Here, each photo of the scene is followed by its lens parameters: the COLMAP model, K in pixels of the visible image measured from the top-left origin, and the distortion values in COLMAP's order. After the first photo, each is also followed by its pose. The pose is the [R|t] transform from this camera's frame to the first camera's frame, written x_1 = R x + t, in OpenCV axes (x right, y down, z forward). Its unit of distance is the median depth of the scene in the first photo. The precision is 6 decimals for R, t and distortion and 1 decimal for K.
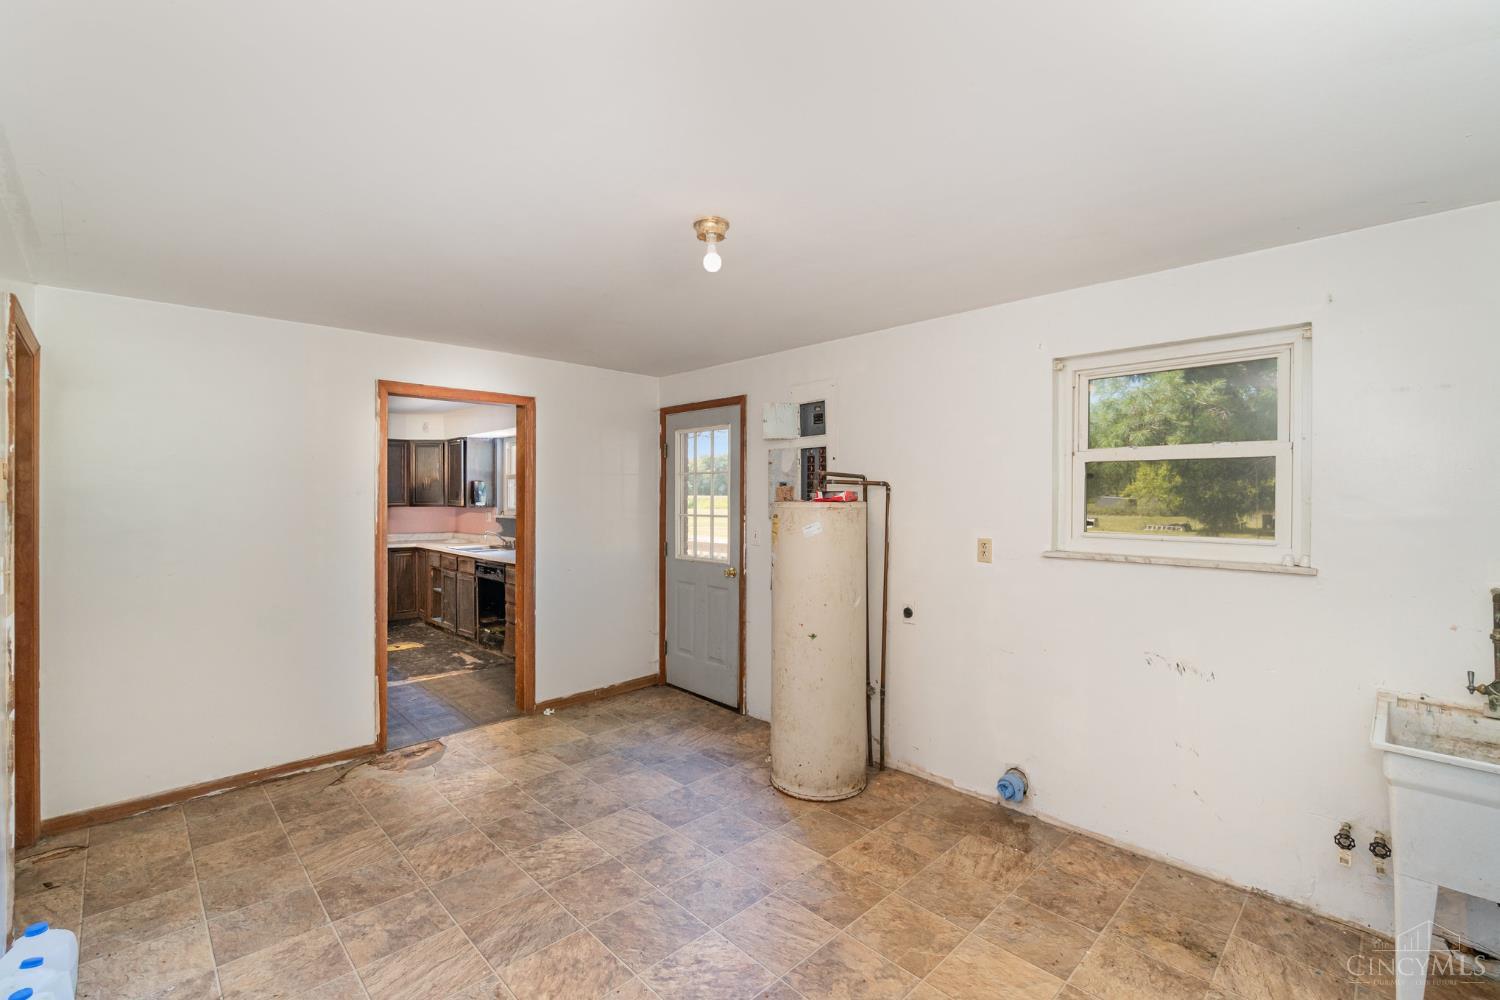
lens RADIAL K [[649.3, 0, 749.4], [0, 649.3, 498.9], [0, 0, 1]] dist [-0.001490, -0.000136]
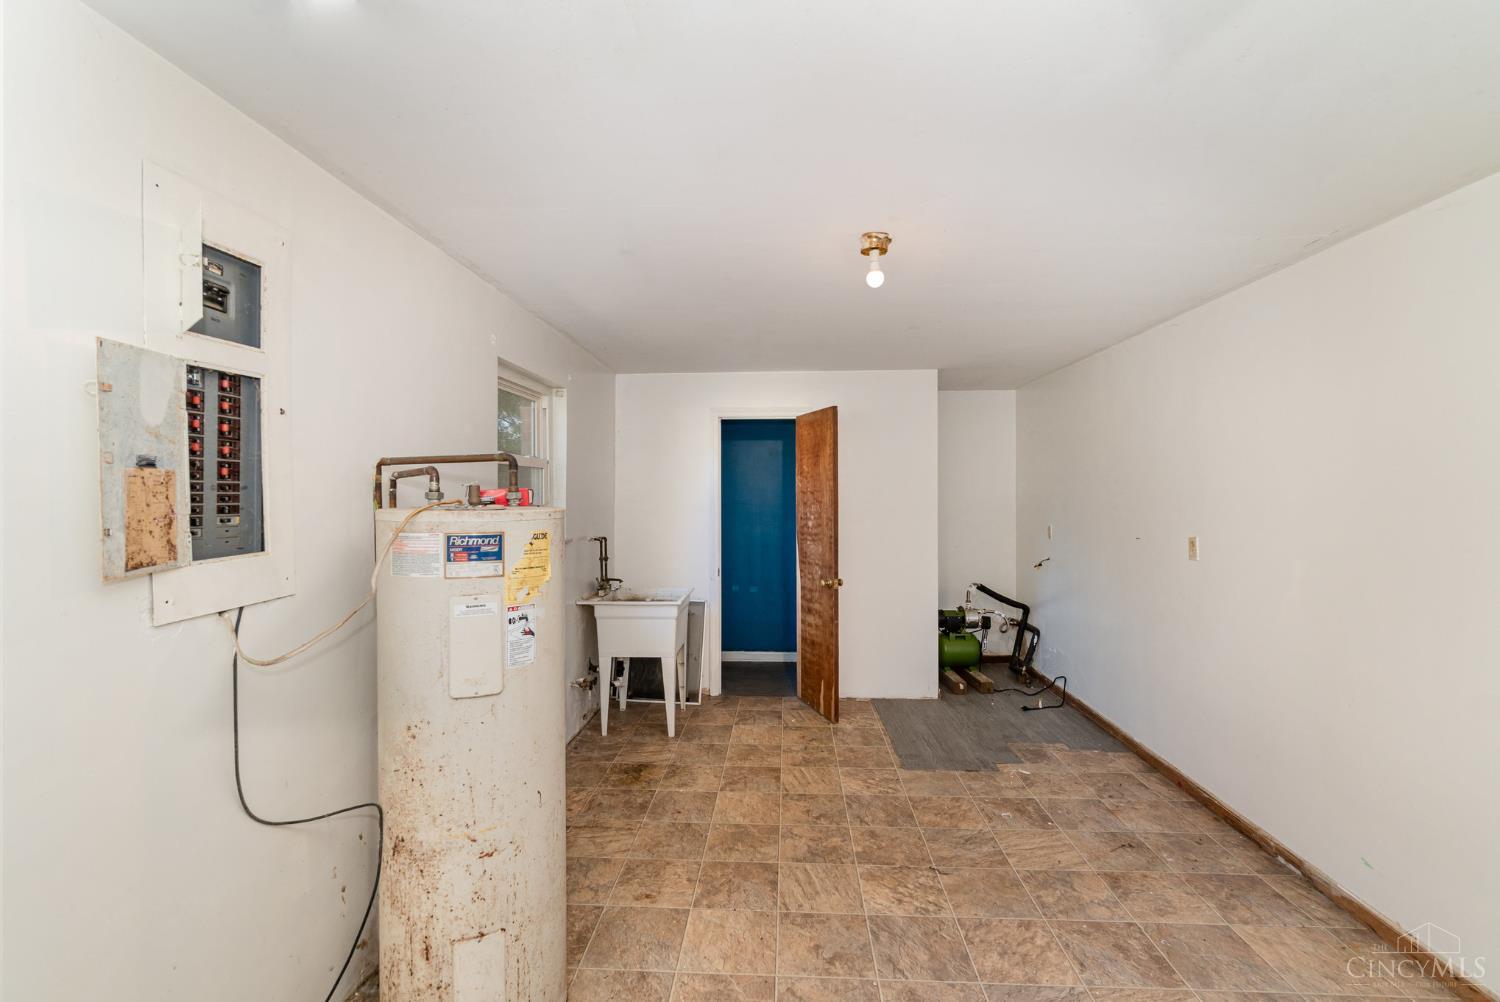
lens RADIAL K [[651.3, 0, 749.2], [0, 651.3, 499.5], [0, 0, 1]] dist [-0.000440, -0.000014]
pose [[-0.674191, -0.009980, 0.738490, -0.701948], [0.000759, 0.999899, 0.014205, -0.017499], [-0.738557, 0.010137, -0.674115, 1.853979]]
